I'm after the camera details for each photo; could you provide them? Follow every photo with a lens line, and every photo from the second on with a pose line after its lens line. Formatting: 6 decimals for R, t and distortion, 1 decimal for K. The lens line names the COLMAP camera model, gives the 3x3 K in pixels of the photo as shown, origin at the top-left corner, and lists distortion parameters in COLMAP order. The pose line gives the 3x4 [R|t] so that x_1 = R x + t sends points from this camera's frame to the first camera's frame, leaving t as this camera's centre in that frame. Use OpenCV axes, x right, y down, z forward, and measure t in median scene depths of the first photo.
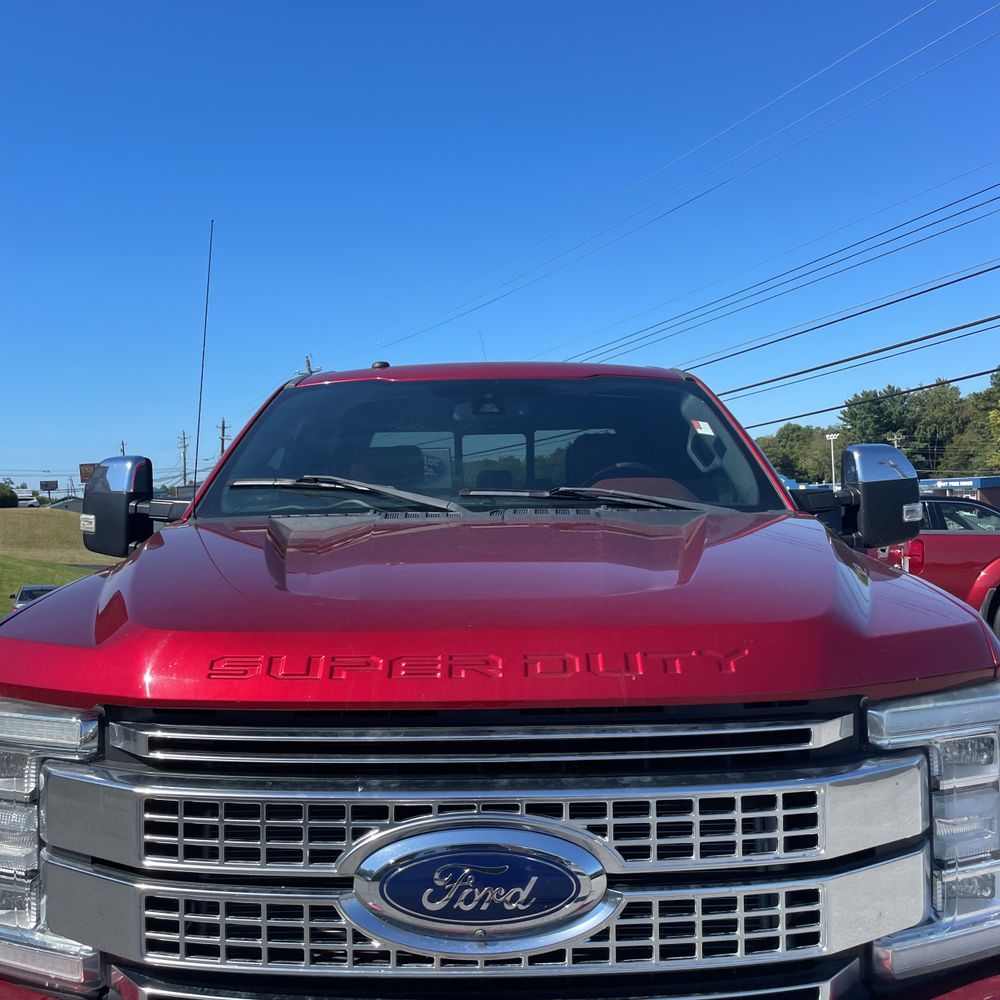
lens RADIAL K [[1029.6, 0, 495.3], [0, 1029.6, 482.2], [0, 0, 1]] dist [0.041938, 0.000000]
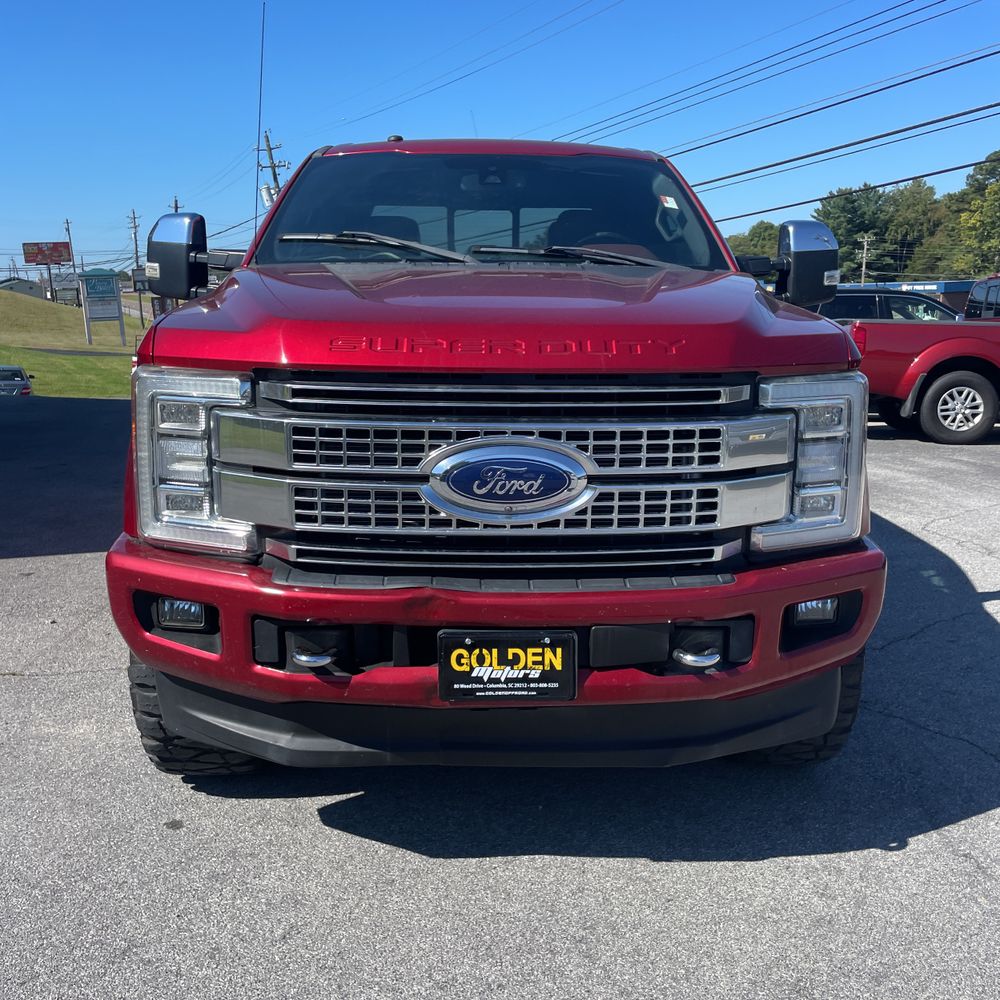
lens RADIAL K [[1029.6, 0, 516.2], [0, 1029.6, 509.1], [0, 0, 1]] dist [0.041938, 0.000000]
pose [[0.998305, 0.013518, 0.056605, -0.051567], [-0.025606, 0.975469, 0.218644, 0.046284], [-0.052261, -0.219723, 0.974162, -0.311588]]
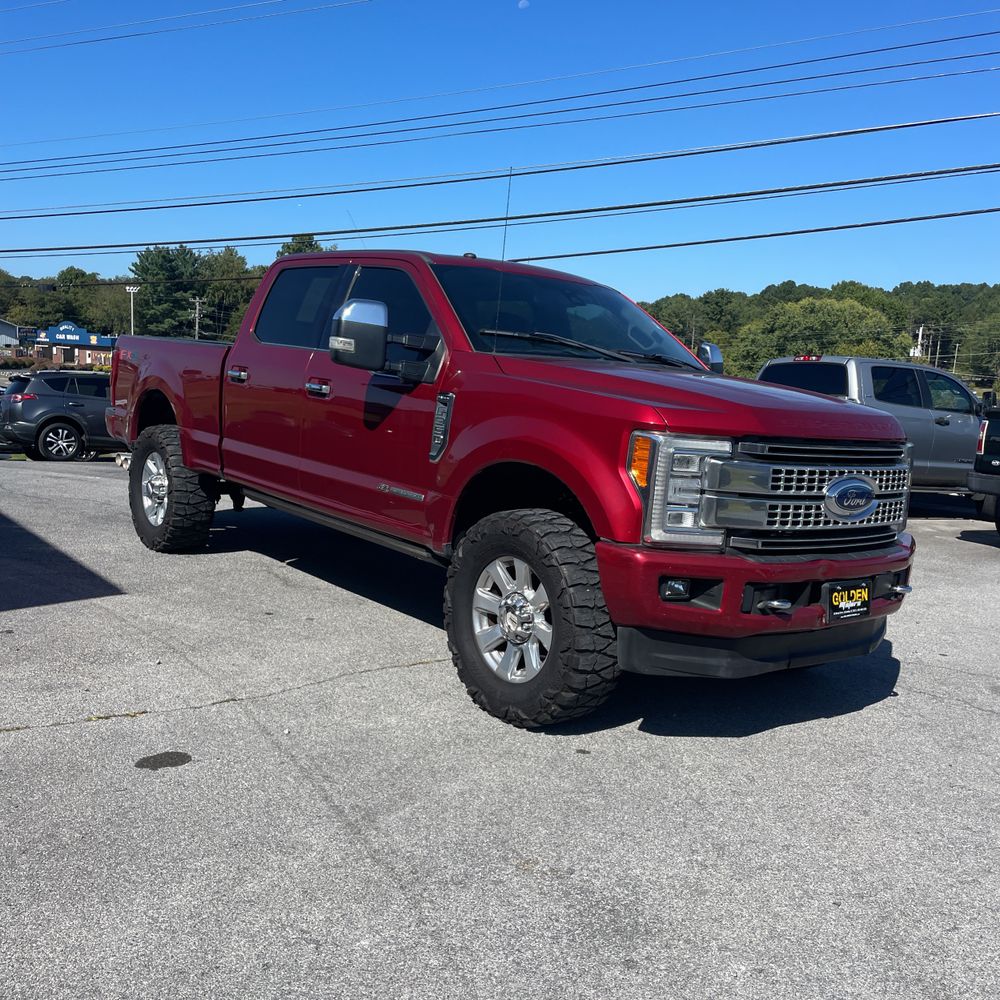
lens RADIAL K [[1029.6, 0, 511.9], [0, 1029.6, 505.2], [0, 0, 1]] dist [0.041938, 0.000000]
pose [[0.762680, -0.003512, 0.646766, -1.474157], [-0.099252, 0.987505, 0.122403, 0.079556], [-0.639115, -0.157547, 0.752802, -0.334704]]
